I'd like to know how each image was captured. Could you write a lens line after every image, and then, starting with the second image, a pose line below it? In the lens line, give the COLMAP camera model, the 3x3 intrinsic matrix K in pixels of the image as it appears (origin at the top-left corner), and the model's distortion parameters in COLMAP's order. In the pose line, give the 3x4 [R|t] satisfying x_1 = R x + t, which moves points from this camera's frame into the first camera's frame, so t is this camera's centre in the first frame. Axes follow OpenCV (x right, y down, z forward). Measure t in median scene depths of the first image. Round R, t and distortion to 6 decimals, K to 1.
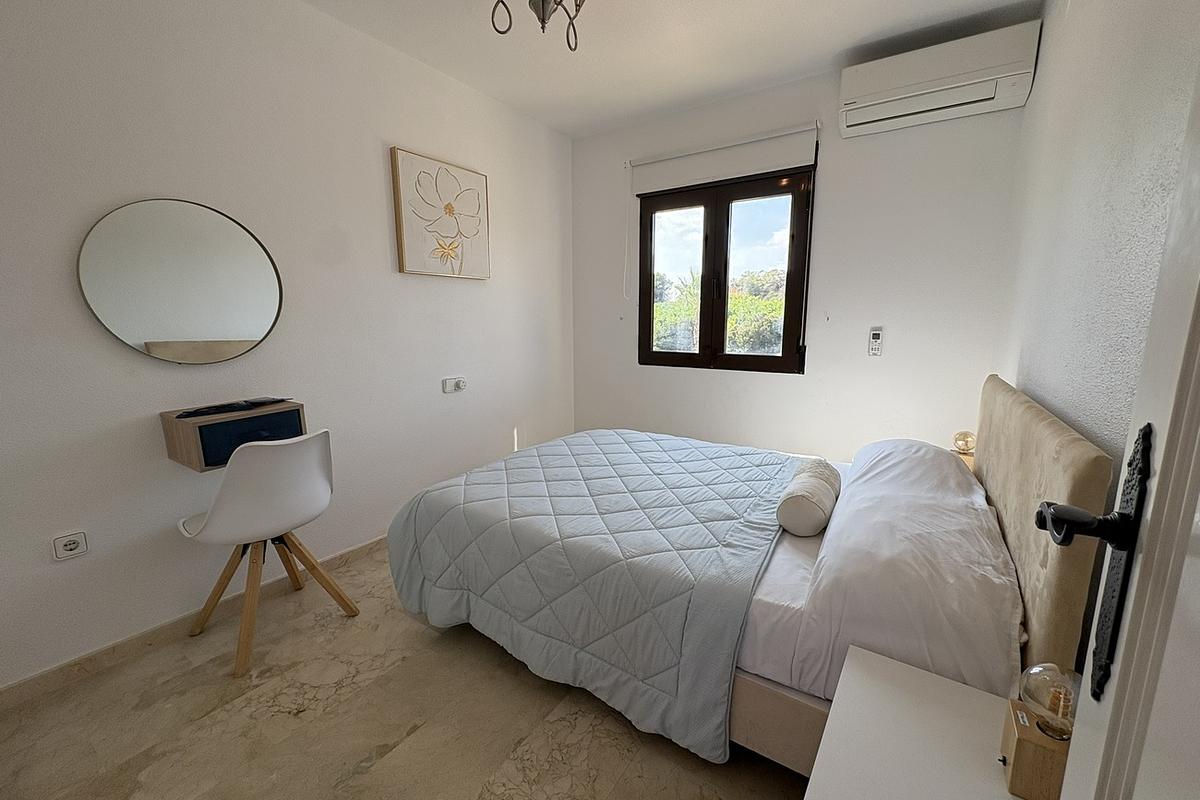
lens RADIAL K [[481.5, 0, 600.0], [0, 481.5, 400.0], [0, 0, 1]] dist [-0.002837, -0.000434]
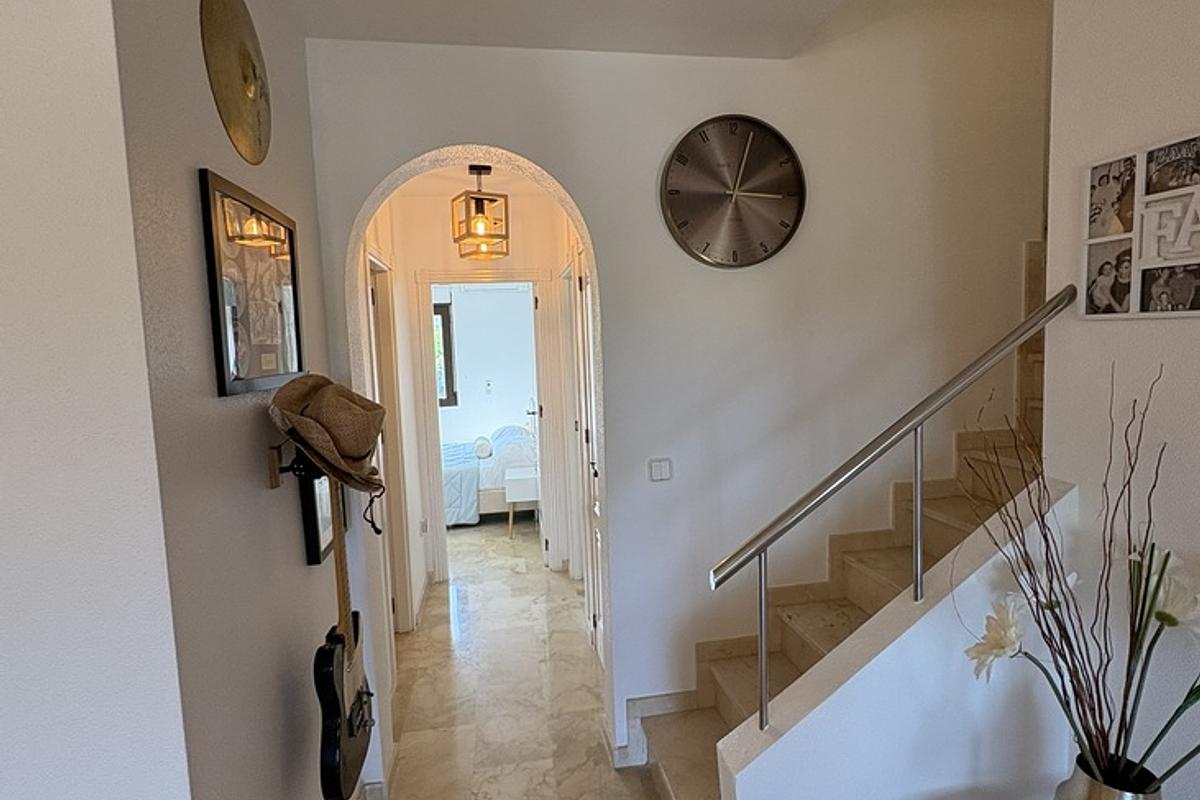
lens RADIAL K [[481.5, 0, 600.0], [0, 481.5, 400.0], [0, 0, 1]] dist [-0.002837, -0.000434]
pose [[0.696737, -0.085030, 0.712270, -1.420479], [0.149329, 0.988389, -0.028080, 0.158923], [-0.701612, 0.125927, 0.701344, -1.966620]]
